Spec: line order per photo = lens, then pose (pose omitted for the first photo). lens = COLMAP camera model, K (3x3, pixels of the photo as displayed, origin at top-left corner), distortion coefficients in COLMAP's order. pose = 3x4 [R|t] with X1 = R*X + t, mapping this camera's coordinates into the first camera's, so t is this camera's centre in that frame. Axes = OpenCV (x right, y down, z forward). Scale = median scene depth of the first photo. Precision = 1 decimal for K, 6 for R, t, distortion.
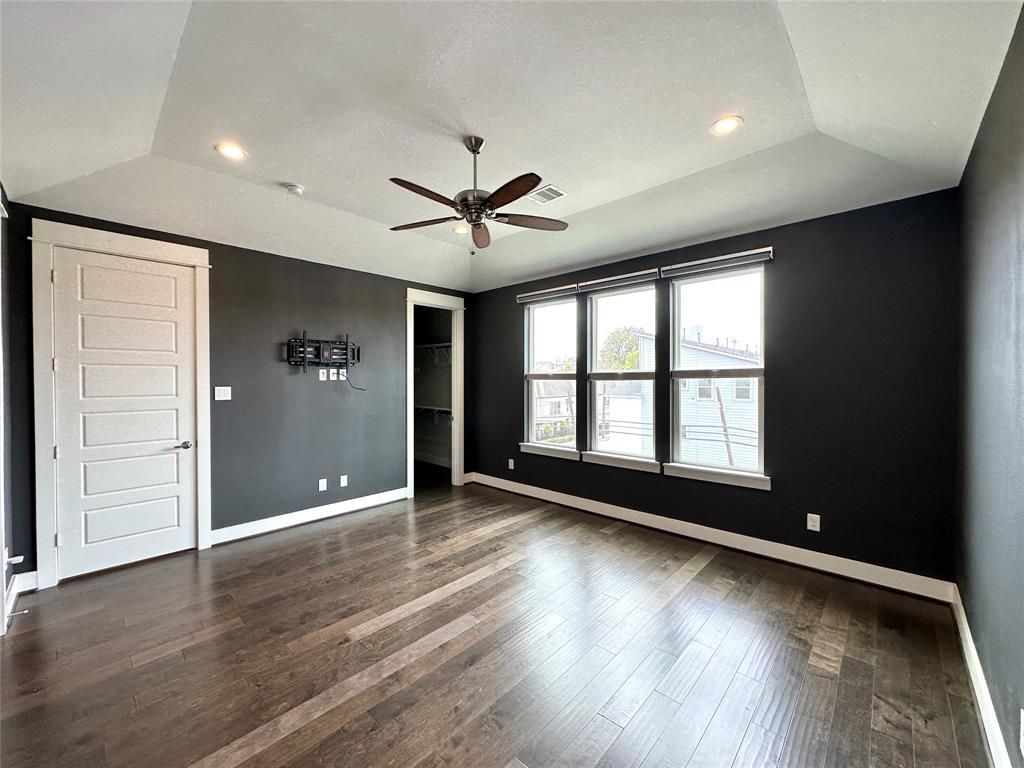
lens RADIAL K [[409.7, 0, 512.0], [0, 409.7, 384.0], [0, 0, 1]] dist [-0.002575, 0.000116]
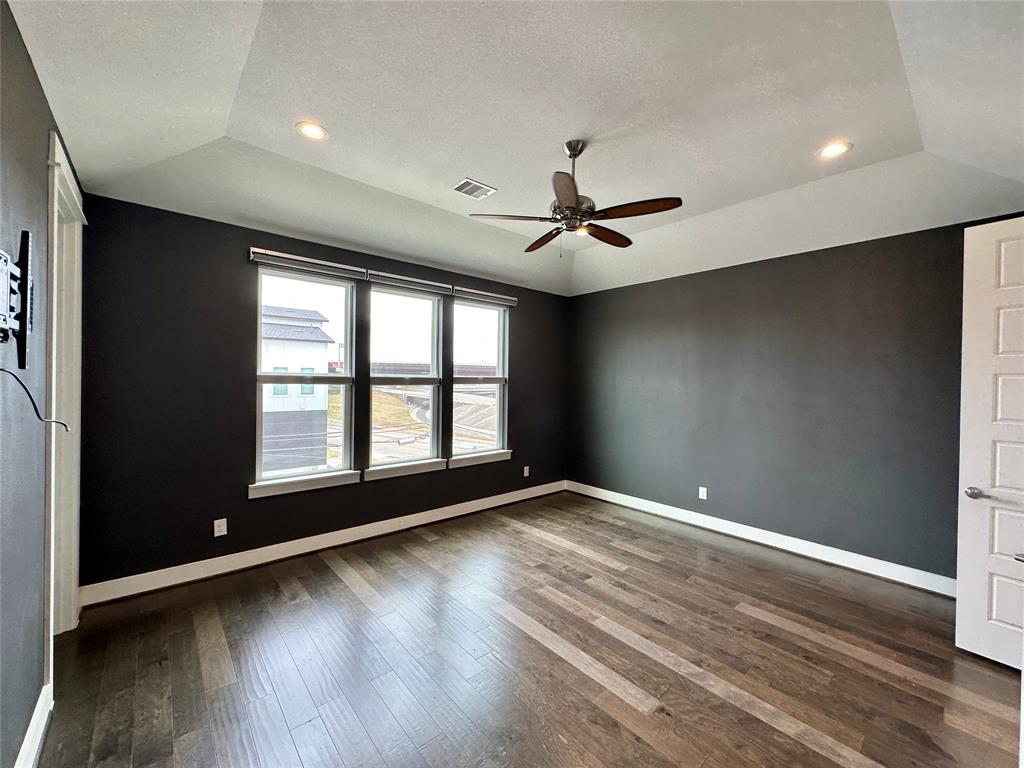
lens RADIAL K [[409.7, 0, 512.0], [0, 409.7, 384.0], [0, 0, 1]] dist [-0.002575, 0.000116]
pose [[0.098831, -0.006048, 0.995086, -0.828253], [-0.005206, 0.999965, 0.006595, -0.023956], [-0.995091, -0.005832, 0.098796, 0.808951]]
